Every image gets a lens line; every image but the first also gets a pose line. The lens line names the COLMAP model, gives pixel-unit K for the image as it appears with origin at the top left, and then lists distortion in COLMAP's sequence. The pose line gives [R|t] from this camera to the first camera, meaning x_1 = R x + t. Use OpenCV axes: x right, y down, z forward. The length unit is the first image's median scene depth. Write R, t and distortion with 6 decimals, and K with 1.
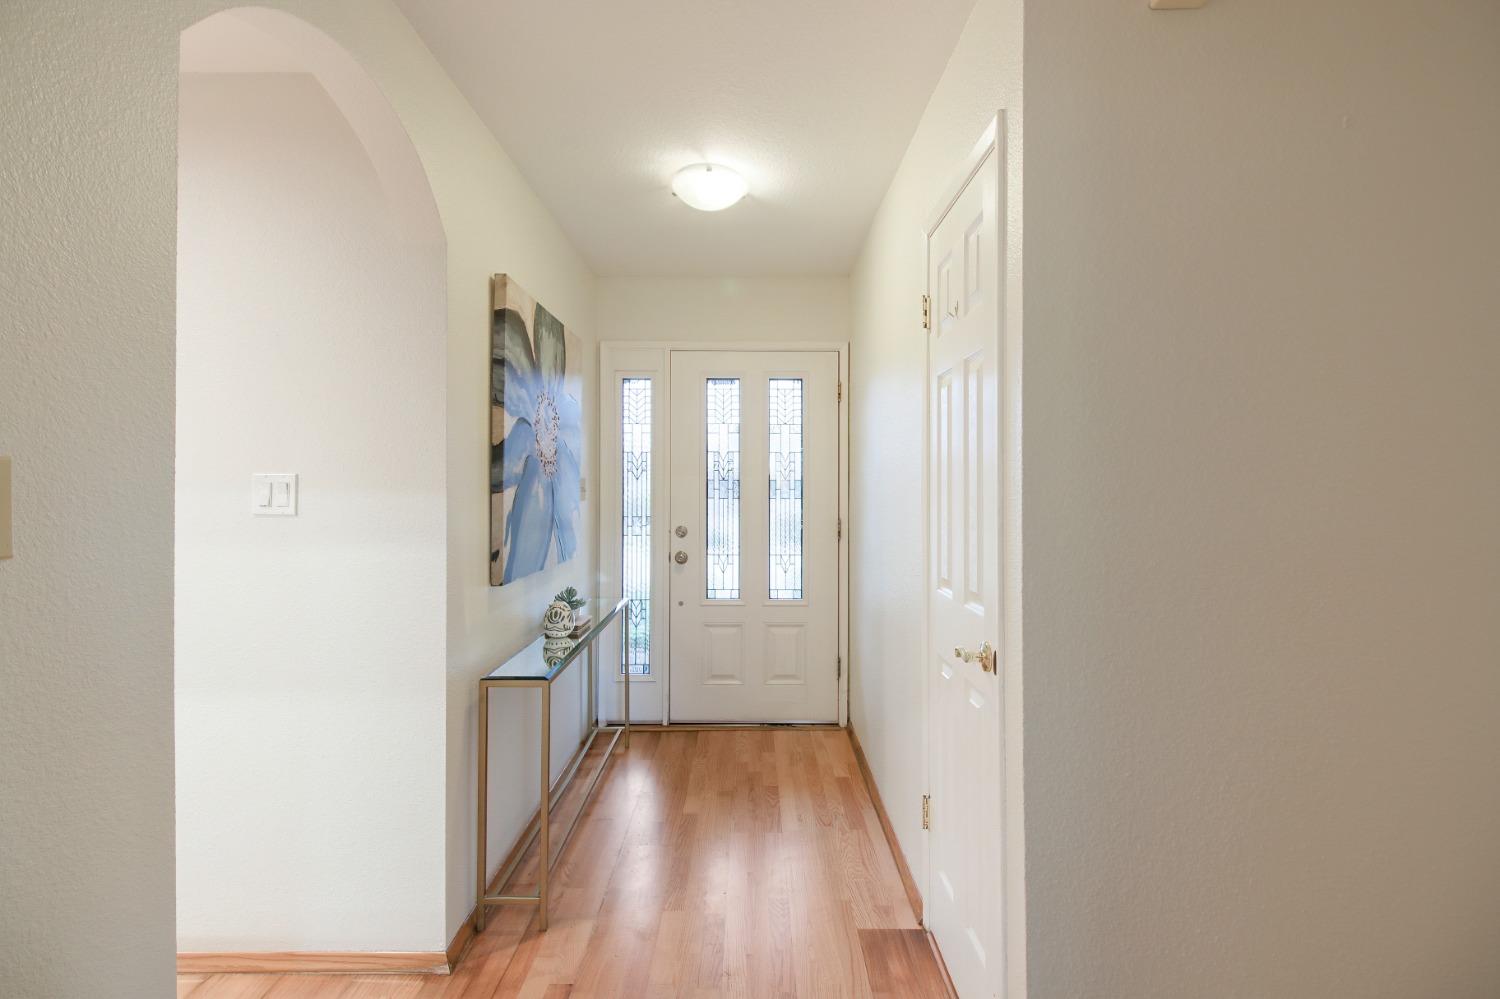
lens RADIAL K [[689.4, 0, 751.8], [0, 689.4, 492.1], [0, 0, 1]] dist [-0.009052, -0.002049]
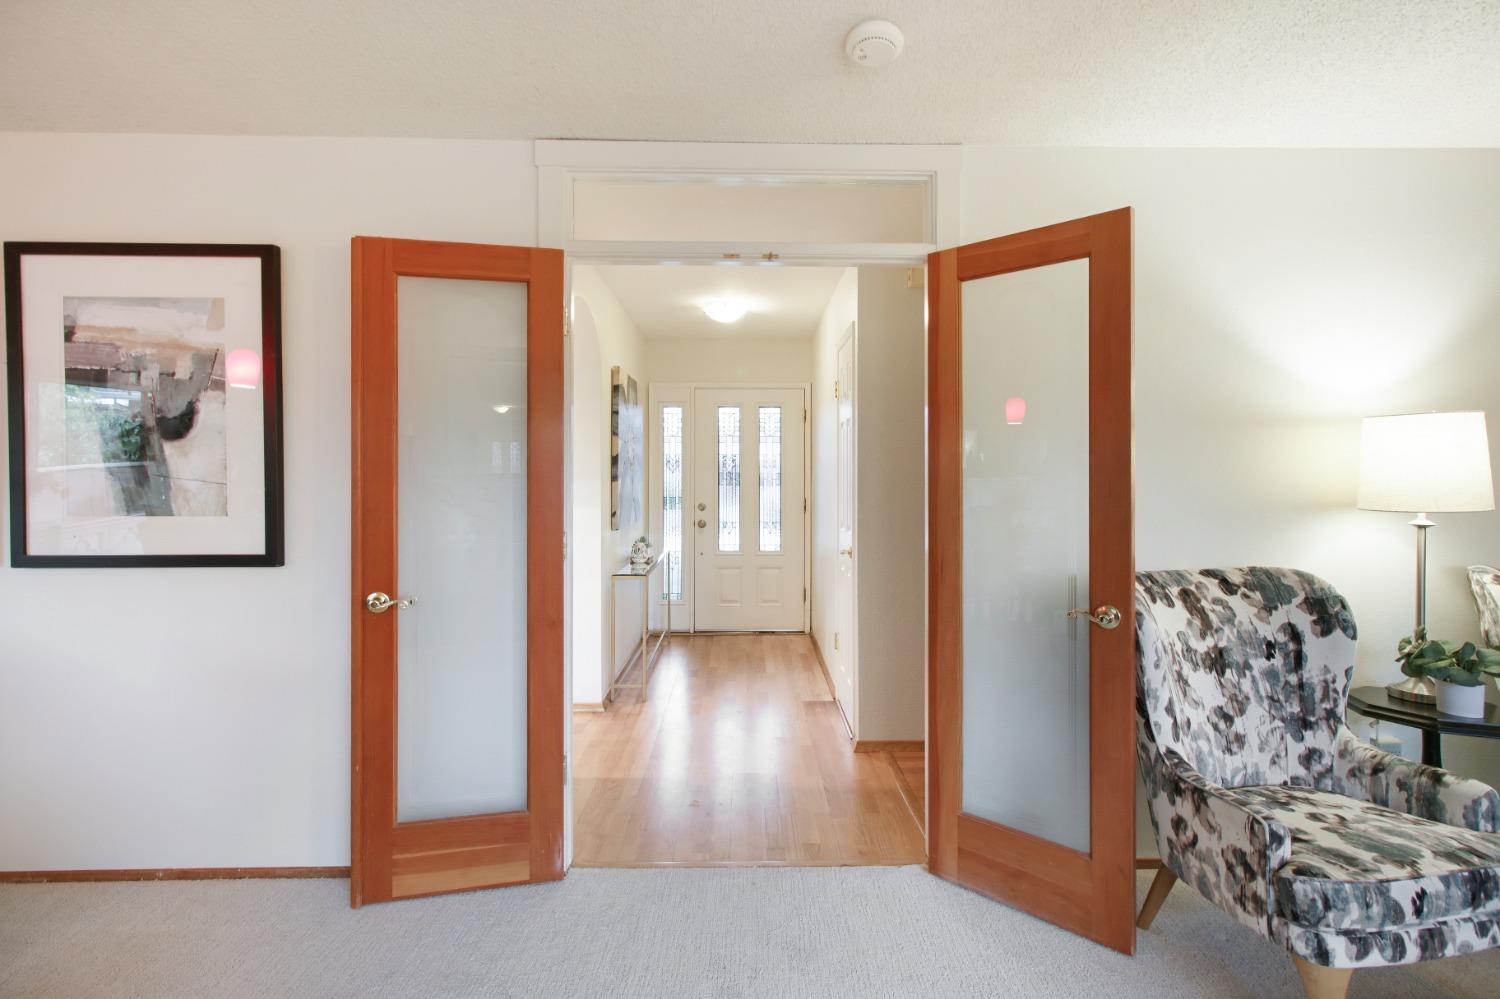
lens RADIAL K [[689.4, 0, 749.6], [0, 689.4, 494.2], [0, 0, 1]] dist [-0.009052, -0.002049]
pose [[0.999990, -0.001996, 0.004063, -0.002917], [0.001931, 0.999870, 0.016032, 0.004129], [-0.004094, -0.016024, 0.999863, -0.557552]]
